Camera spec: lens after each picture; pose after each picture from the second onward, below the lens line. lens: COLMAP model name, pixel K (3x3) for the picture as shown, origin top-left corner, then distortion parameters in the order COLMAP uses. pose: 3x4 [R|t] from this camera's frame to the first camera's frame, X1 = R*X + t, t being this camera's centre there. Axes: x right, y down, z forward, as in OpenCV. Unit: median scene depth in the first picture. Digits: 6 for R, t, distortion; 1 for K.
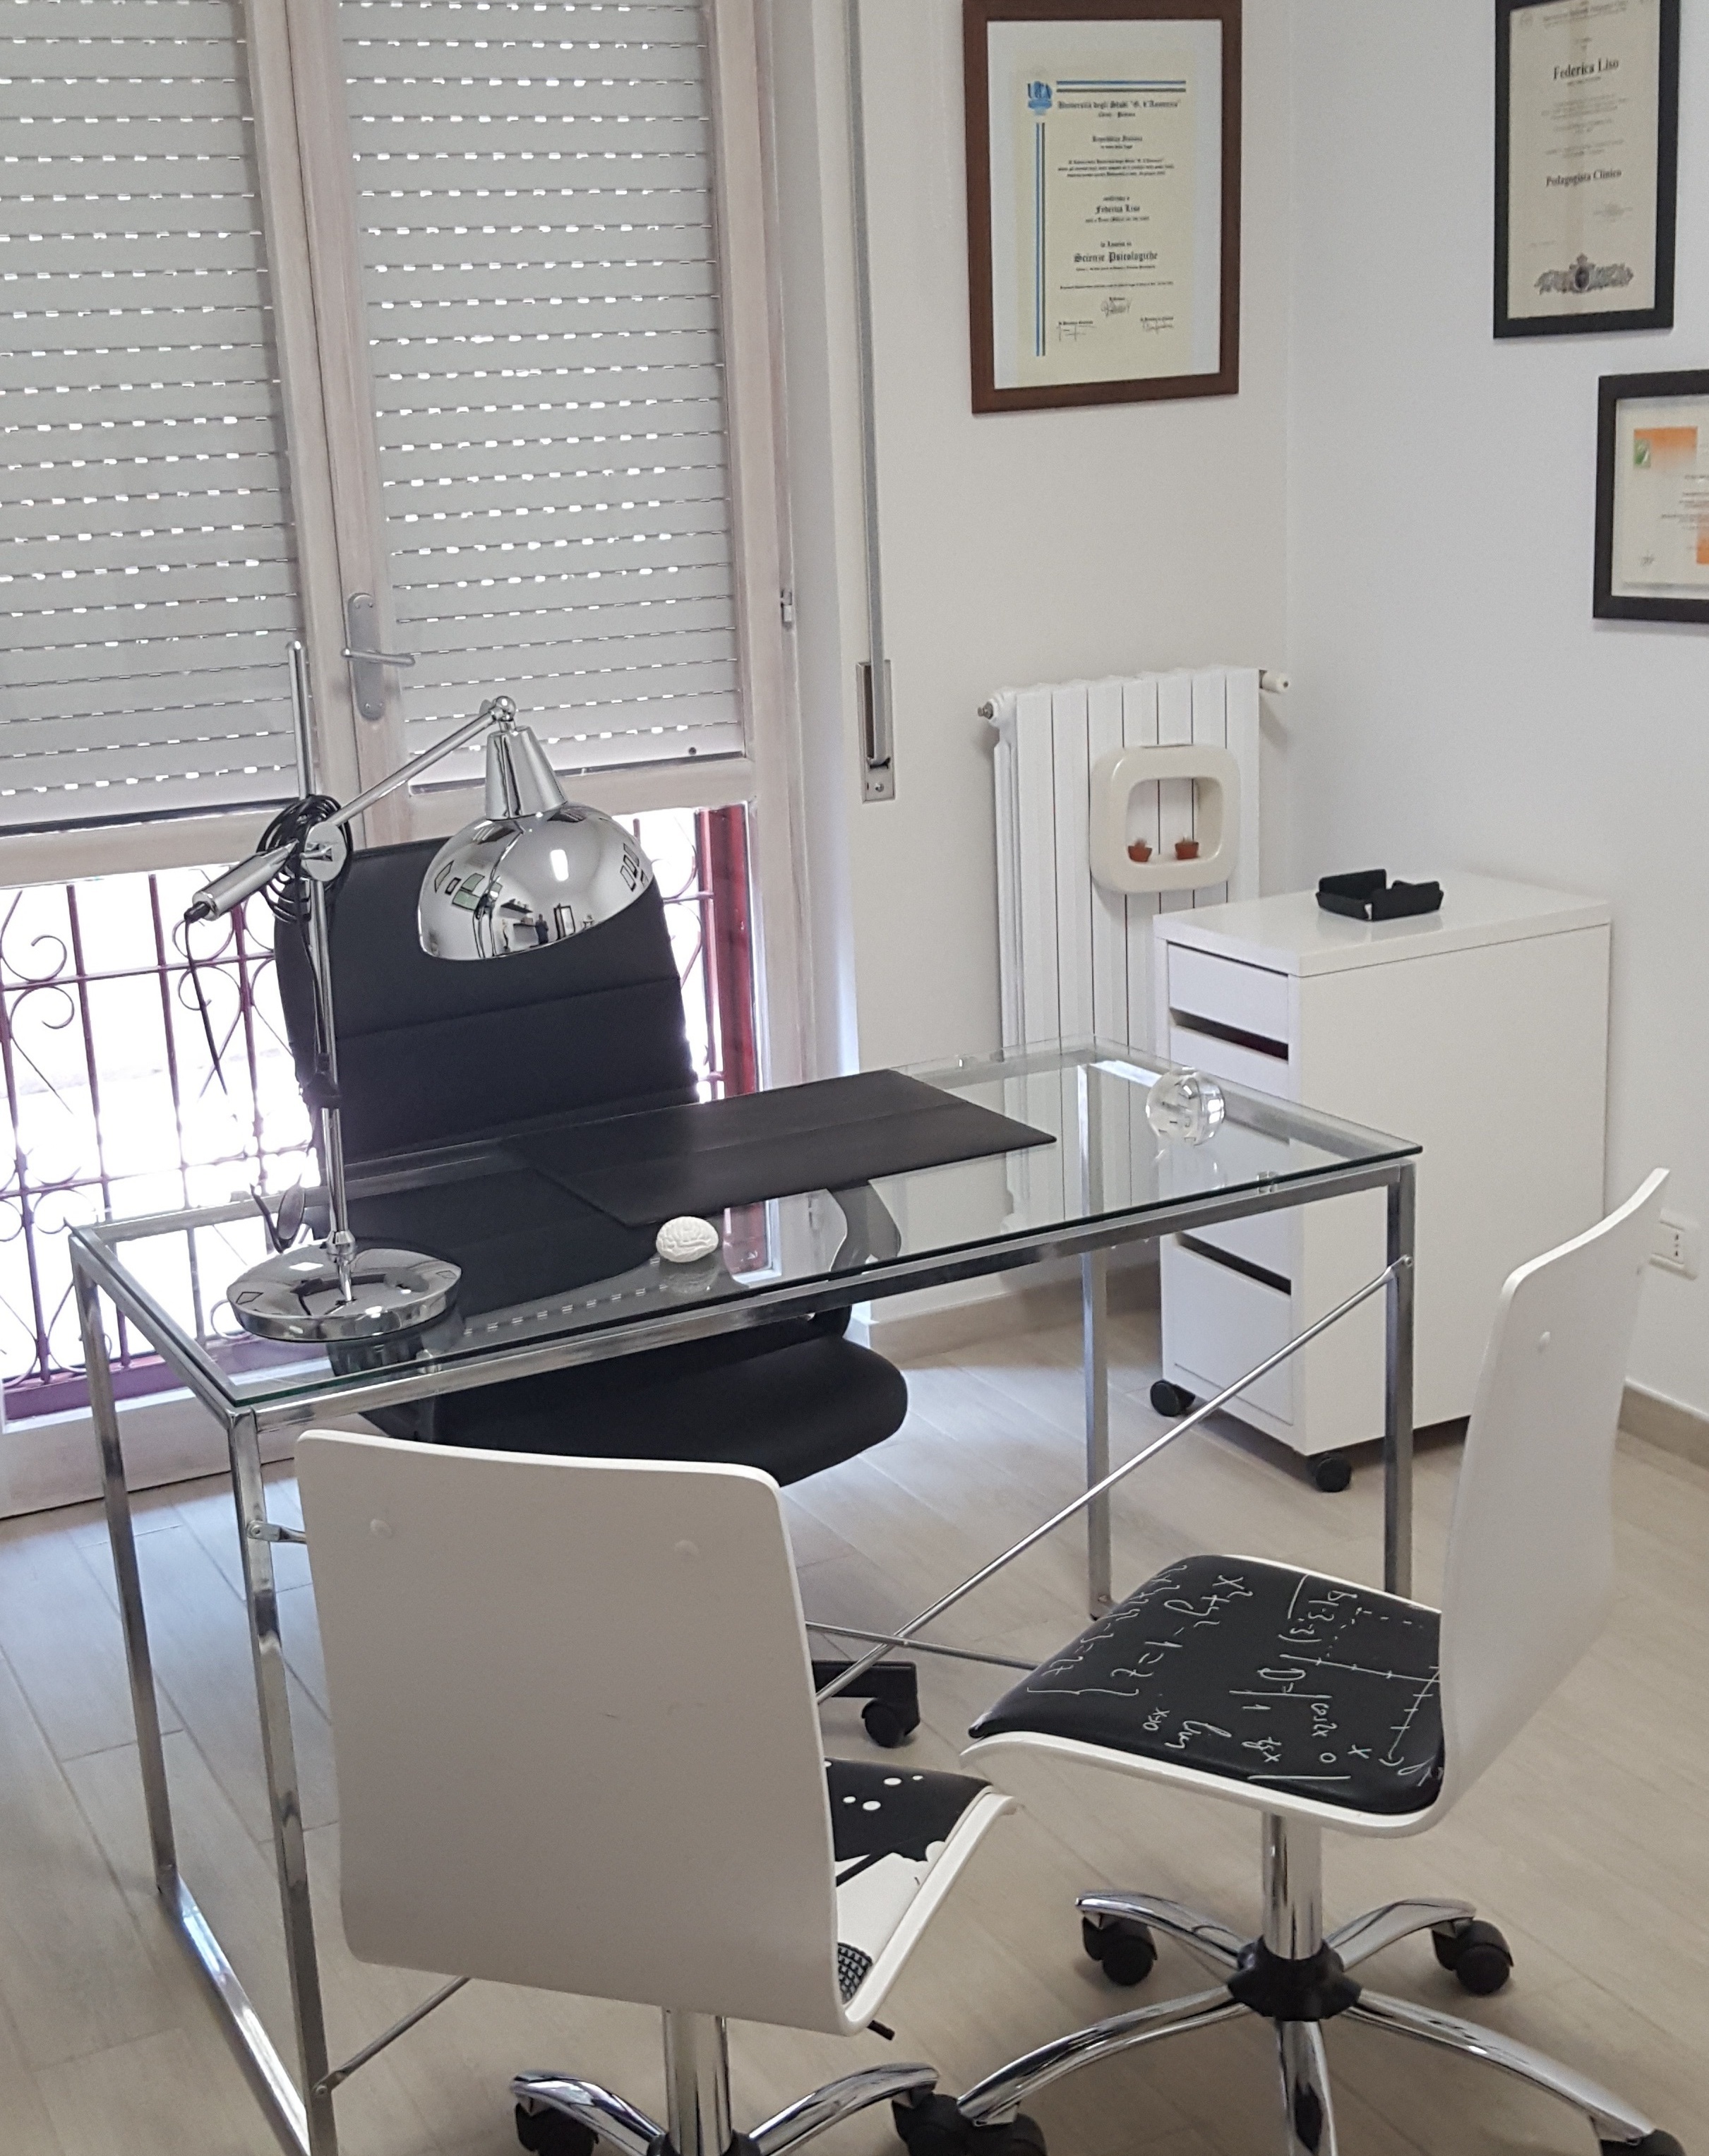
lens RADIAL K [[2662.2, 0, 856.4], [0, 2662.2, 1074.8], [0, 0, 1]] dist [0.018138, 0.000000]
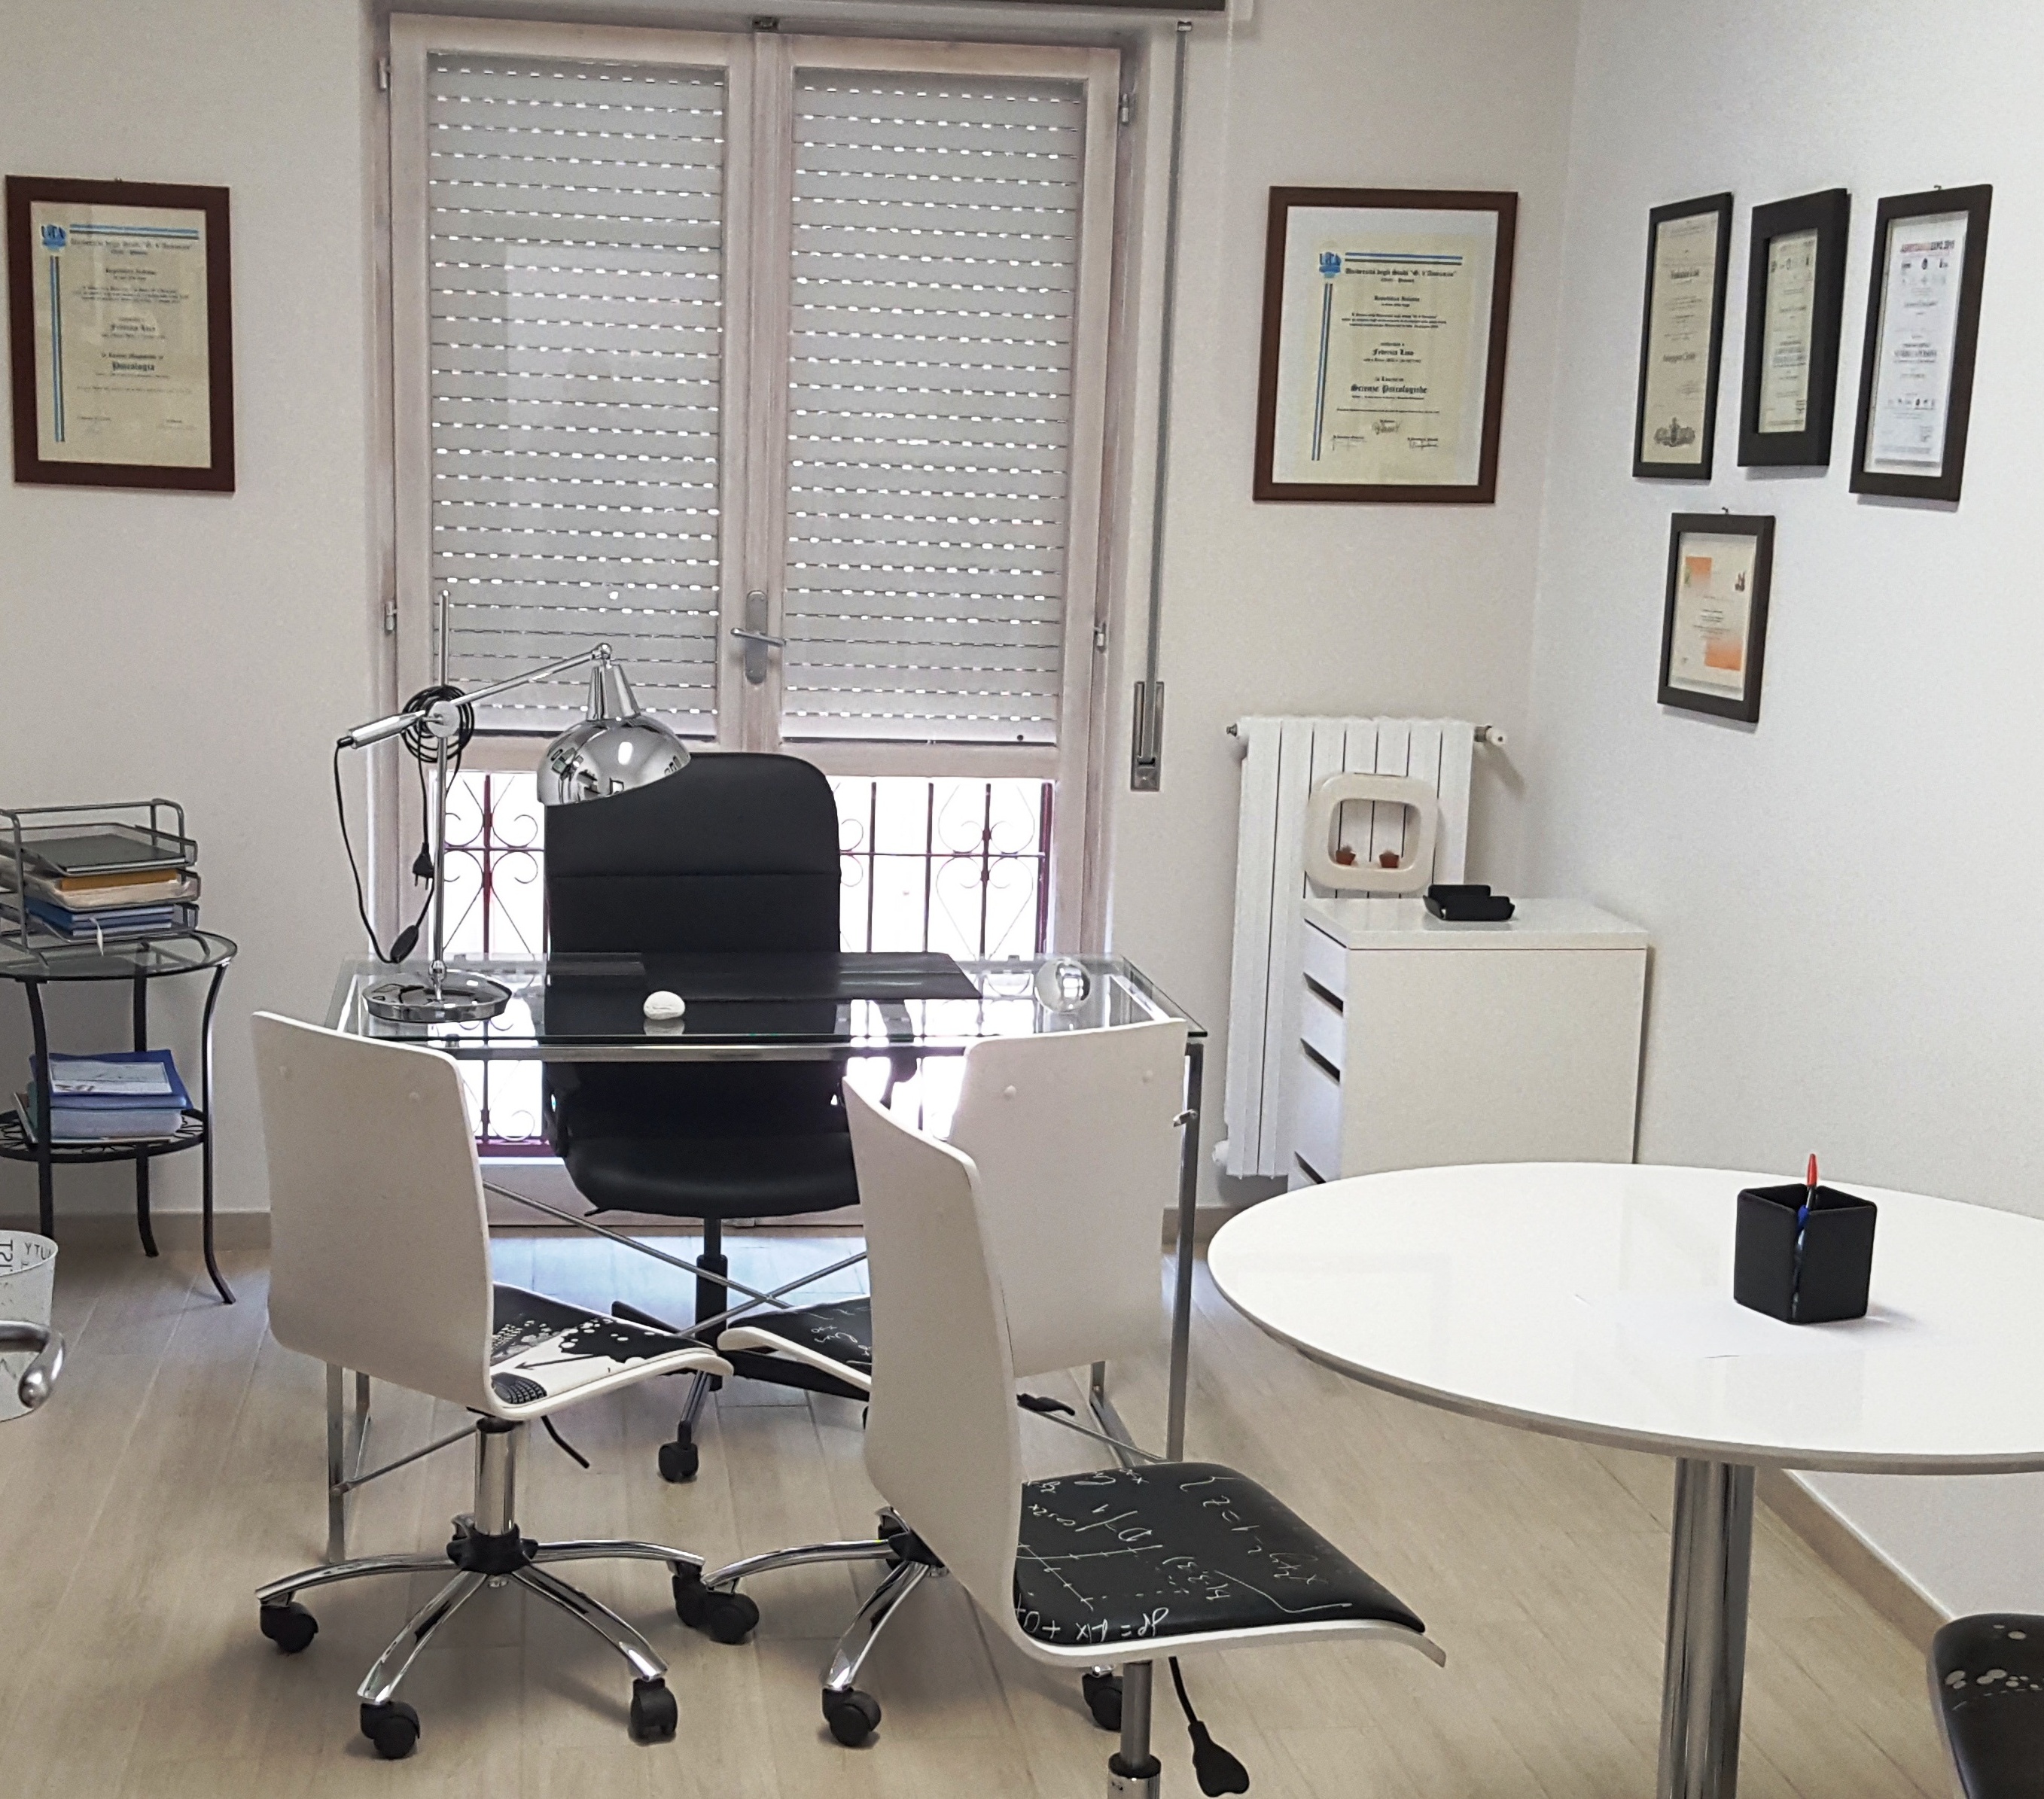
lens RADIAL K [[2787.8, 0, 1018.9], [0, 2787.8, 899.1], [0, 0, 1]] dist [0.013942, 0.000000]
pose [[0.947118, 0.127203, -0.294596, 0.355691], [-0.153123, 0.985963, -0.066561, 0.046553], [0.281994, 0.108151, 0.953301, -0.285029]]
